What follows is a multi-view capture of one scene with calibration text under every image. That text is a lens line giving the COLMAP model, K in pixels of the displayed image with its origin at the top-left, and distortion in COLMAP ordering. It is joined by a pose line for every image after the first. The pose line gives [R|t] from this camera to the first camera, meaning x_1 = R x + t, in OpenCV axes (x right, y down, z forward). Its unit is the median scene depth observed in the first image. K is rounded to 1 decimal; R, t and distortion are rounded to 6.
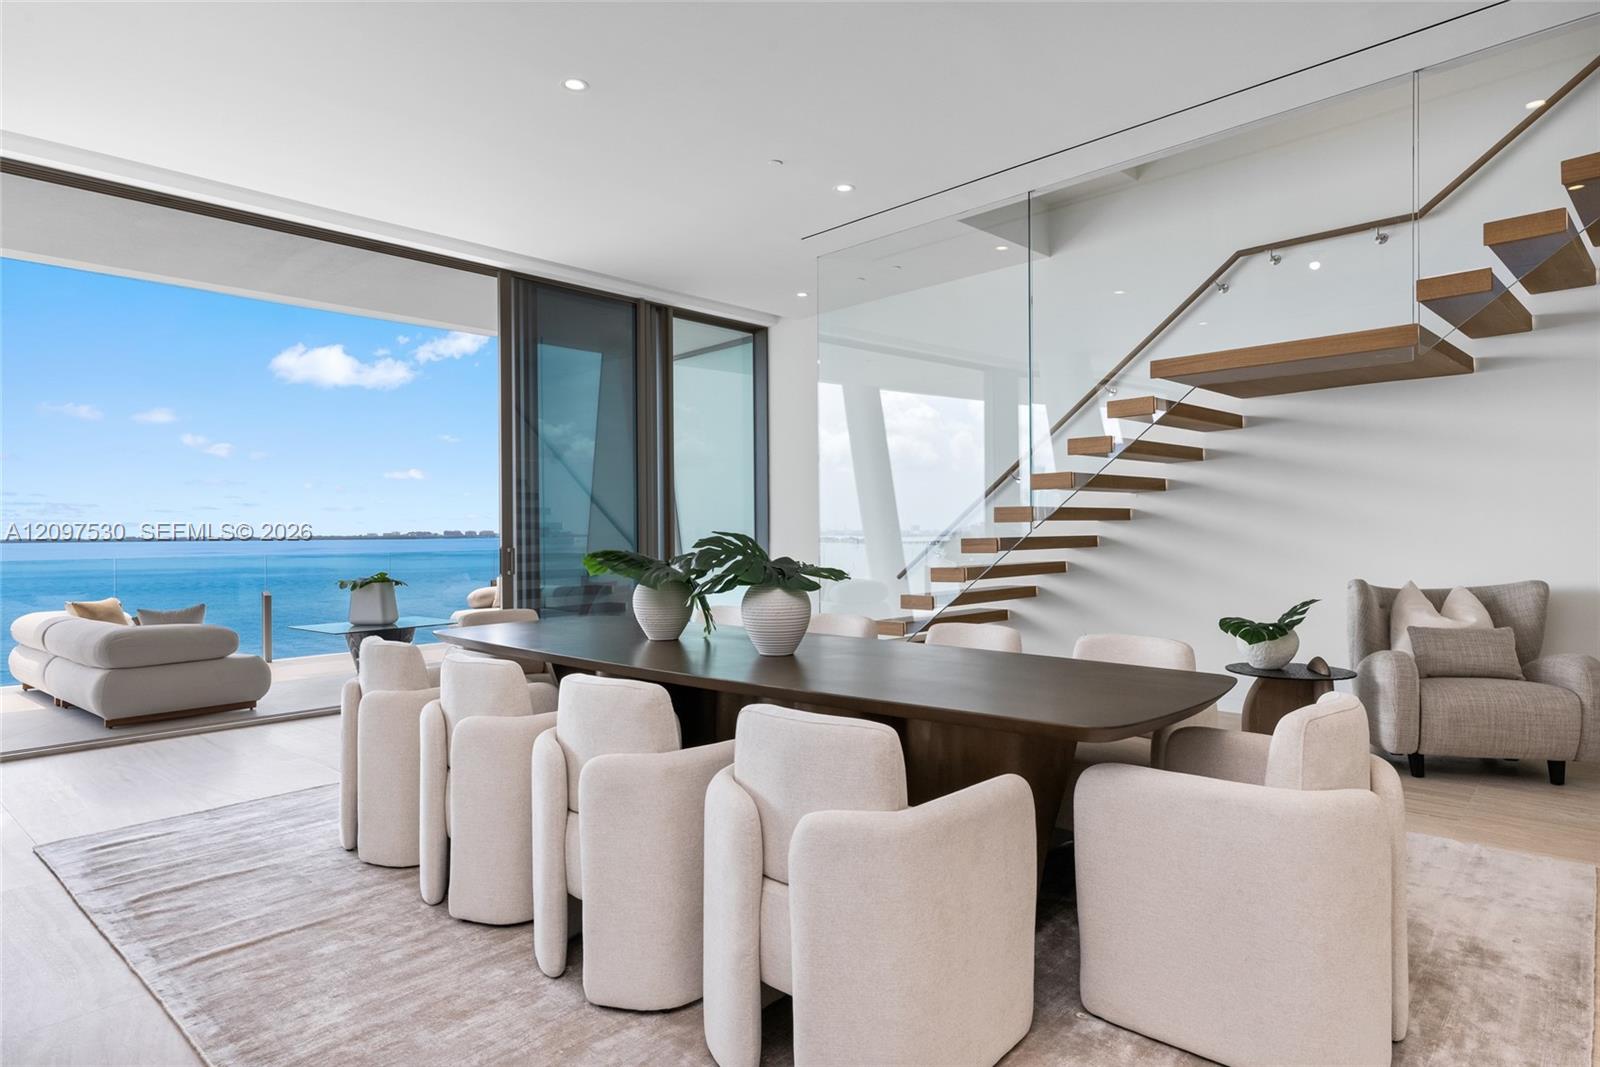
lens RADIAL K [[910.9, 0, 811.5], [0, 910.9, 539.1], [0, 0, 1]] dist [0.000277, 0.000274]
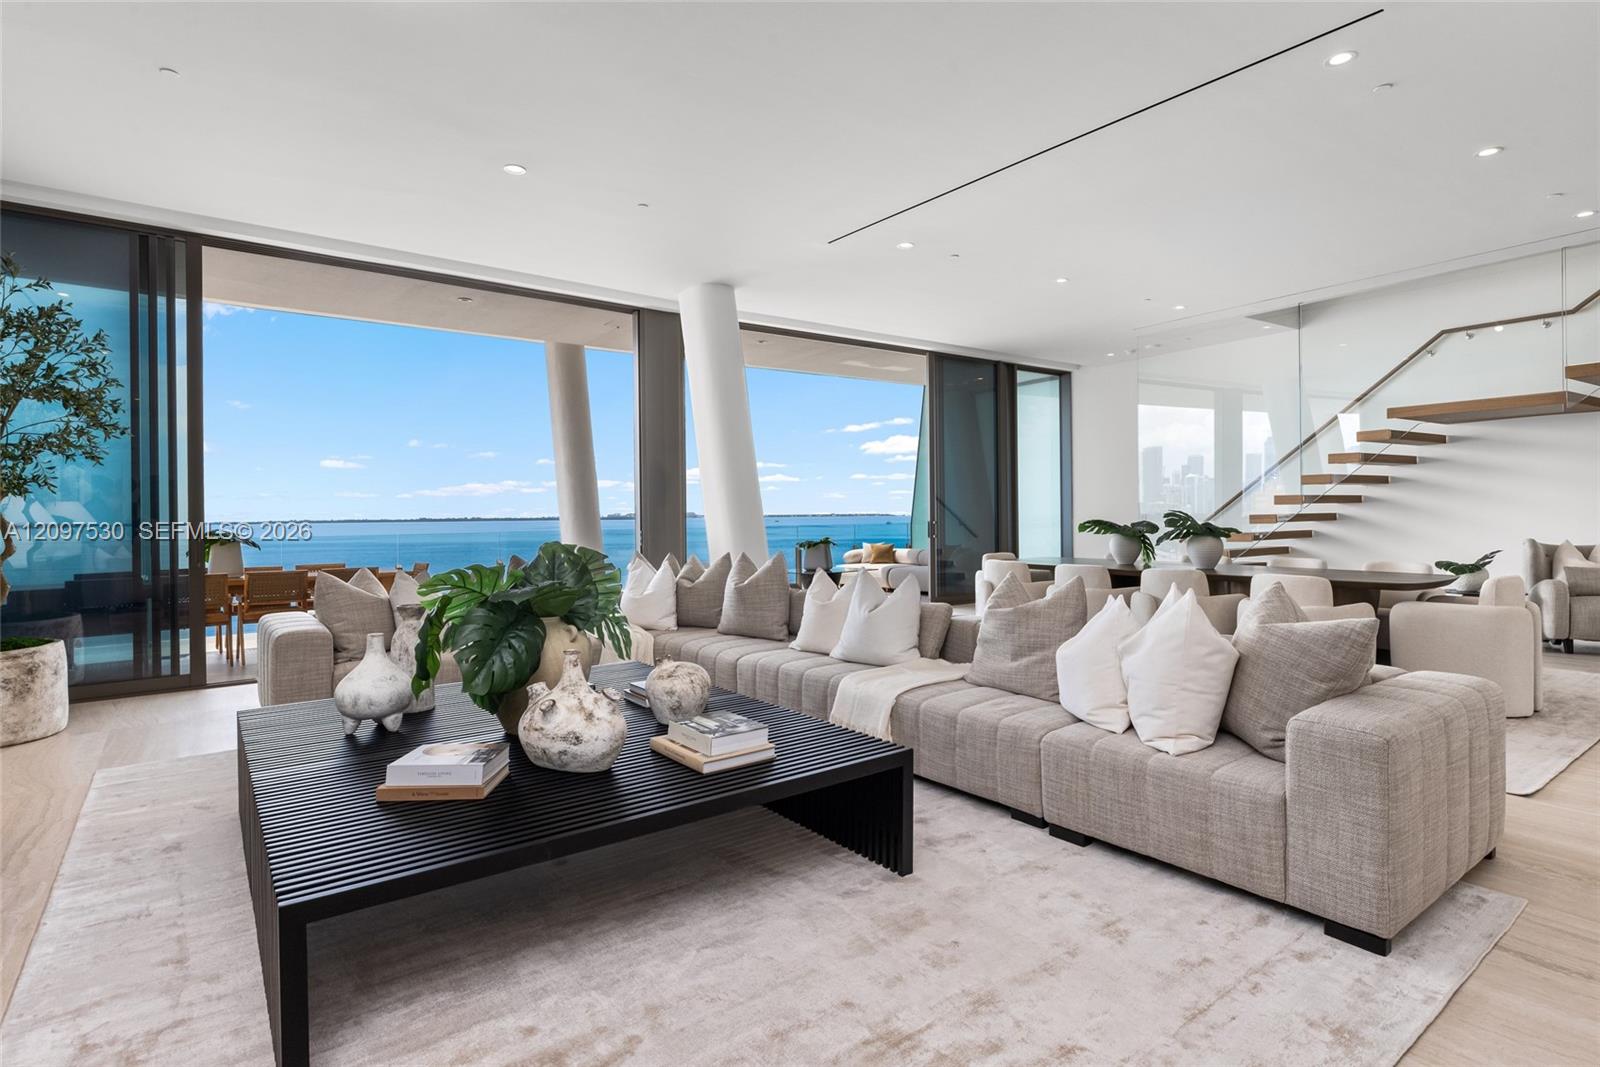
lens RADIAL K [[822.4, 0, 801.6], [0, 822.4, 516.8], [0, 0, 1]] dist [-0.003994, 0.000510]
pose [[0.979934, -0.000795, -0.199321, -0.313706], [0.000037, 0.999993, -0.003803, 0.008346], [0.199323, 0.003719, 0.979927, -0.568378]]
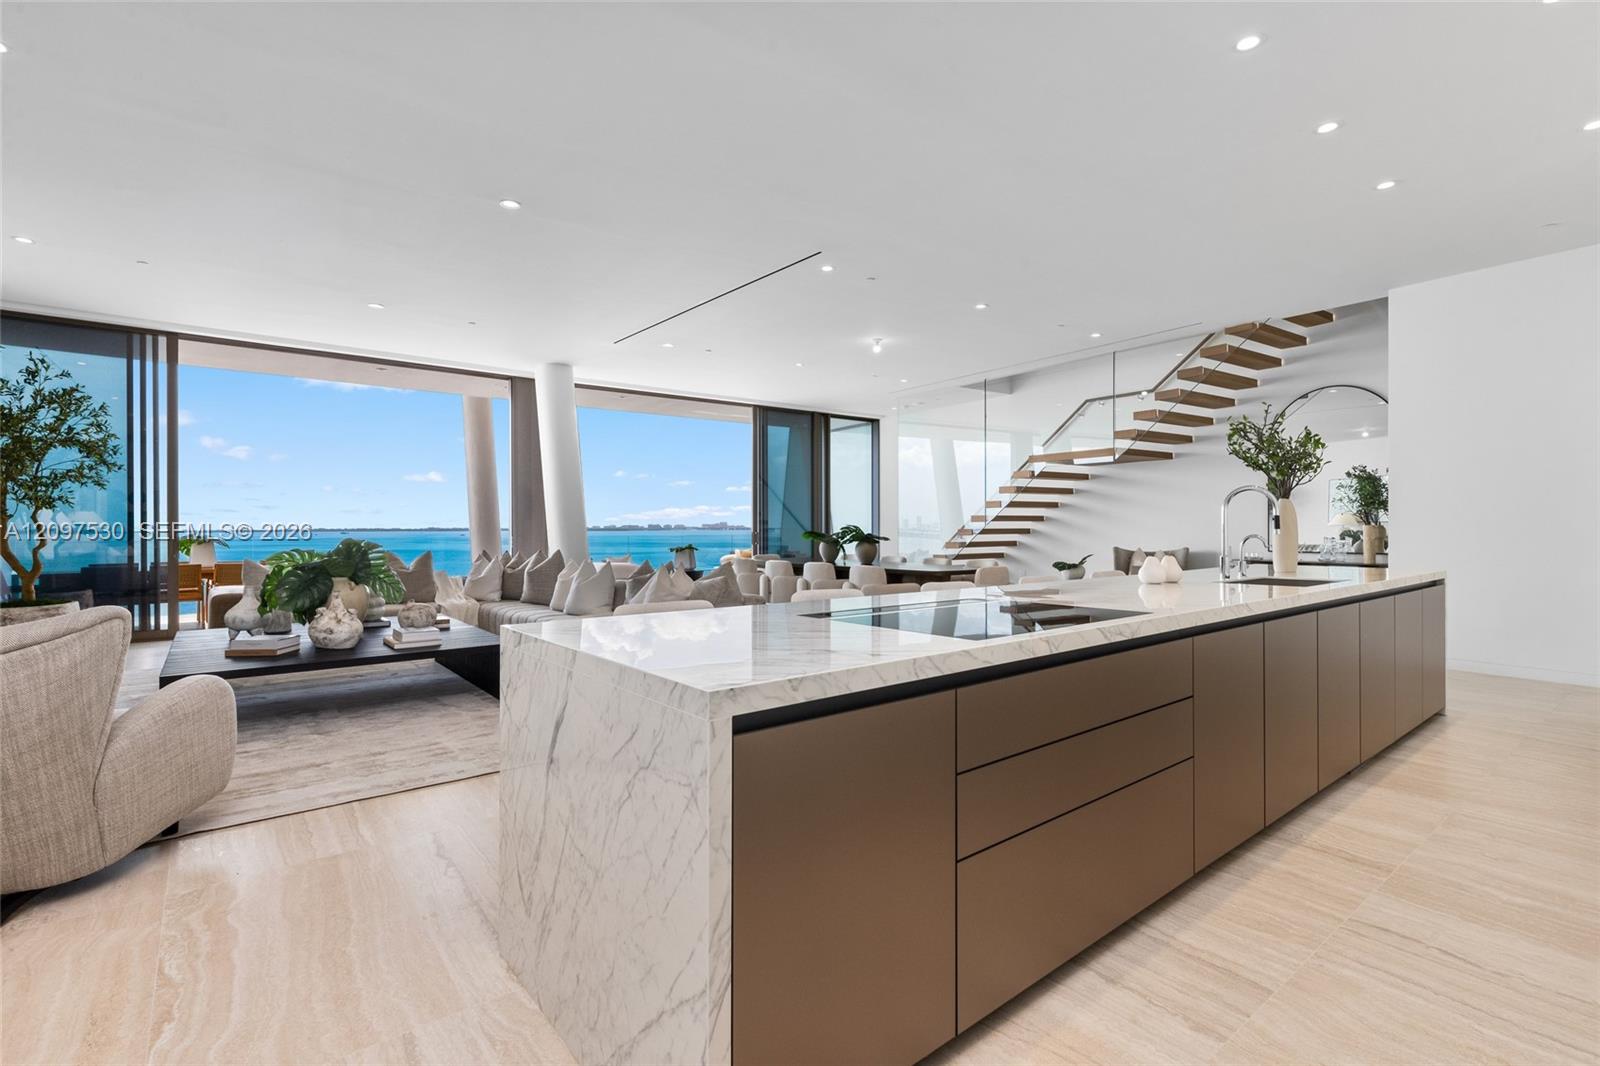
lens RADIAL K [[753.7, 0, 806.4], [0, 753.7, 532.3], [0, 0, 1]] dist [0.005315, 0.000246]
pose [[0.984887, 0.008361, -0.172995, 0.115022], [-0.008503, 0.999964, -0.000076, 0.010677], [0.172988, 0.001546, 0.984923, -0.874689]]
